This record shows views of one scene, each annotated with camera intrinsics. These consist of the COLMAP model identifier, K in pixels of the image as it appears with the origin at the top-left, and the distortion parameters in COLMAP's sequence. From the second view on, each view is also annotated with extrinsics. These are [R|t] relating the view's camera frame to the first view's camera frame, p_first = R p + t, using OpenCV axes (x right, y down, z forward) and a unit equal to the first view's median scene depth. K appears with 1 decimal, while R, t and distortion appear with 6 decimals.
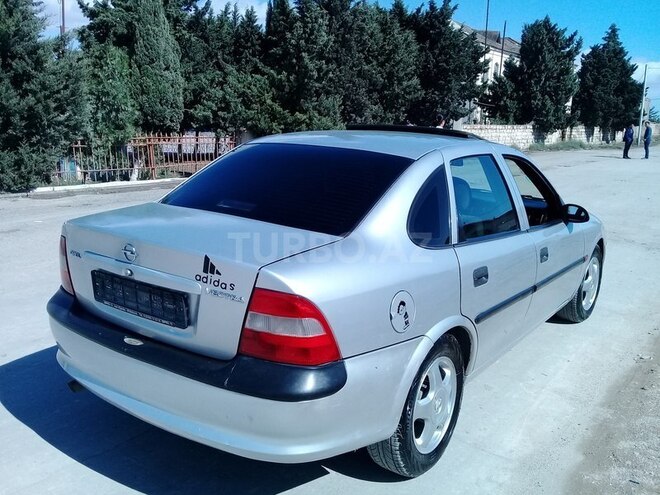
lens RADIAL K [[611.3, 0, 330.0], [0, 611.3, 247.5], [0, 0, 1]] dist [0.070469, -0.165533]
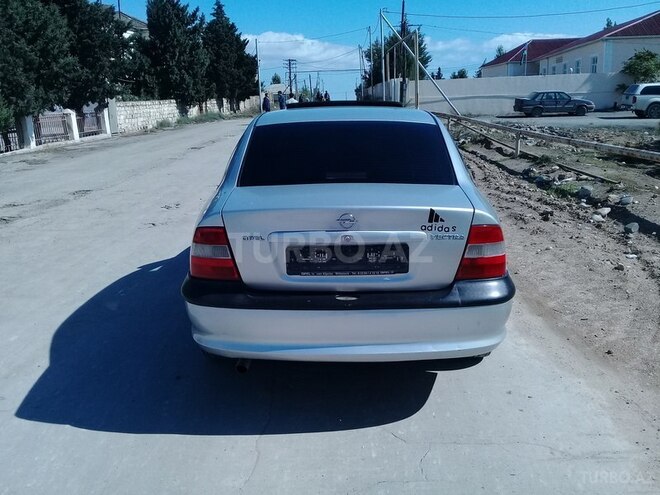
lens RADIAL K [[611.3, 0, 330.0], [0, 611.3, 247.5], [0, 0, 1]] dist [0.070469, -0.165533]
pose [[0.821575, -0.184618, 0.539379, -0.066296], [0.163827, 0.982663, 0.086806, -0.003220], [-0.546054, 0.017047, 0.837577, 0.003425]]
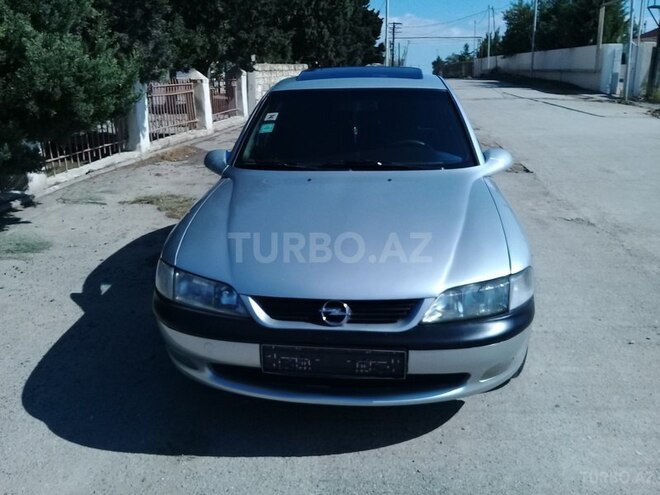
lens RADIAL K [[611.3, 0, 330.0], [0, 611.3, 247.5], [0, 0, 1]] dist [0.070469, -0.165533]
pose [[0.866136, -0.156671, 0.474618, -0.029349], [0.113580, 0.986454, 0.118354, -0.077547], [-0.486732, -0.048603, 0.872198, 0.391123]]
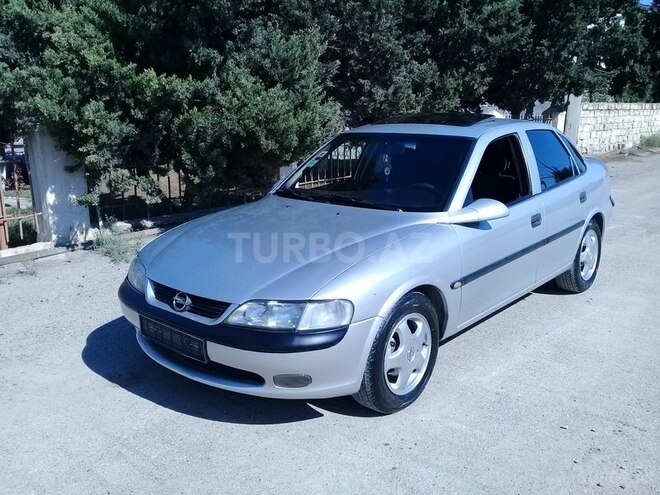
lens RADIAL K [[611.3, 0, 330.0], [0, 611.3, 247.5], [0, 0, 1]] dist [0.070469, -0.165533]
pose [[0.995268, 0.013960, -0.096161, 0.035047], [-0.010886, 0.999415, 0.032423, -0.073117], [0.096558, -0.031223, 0.994838, 0.361815]]
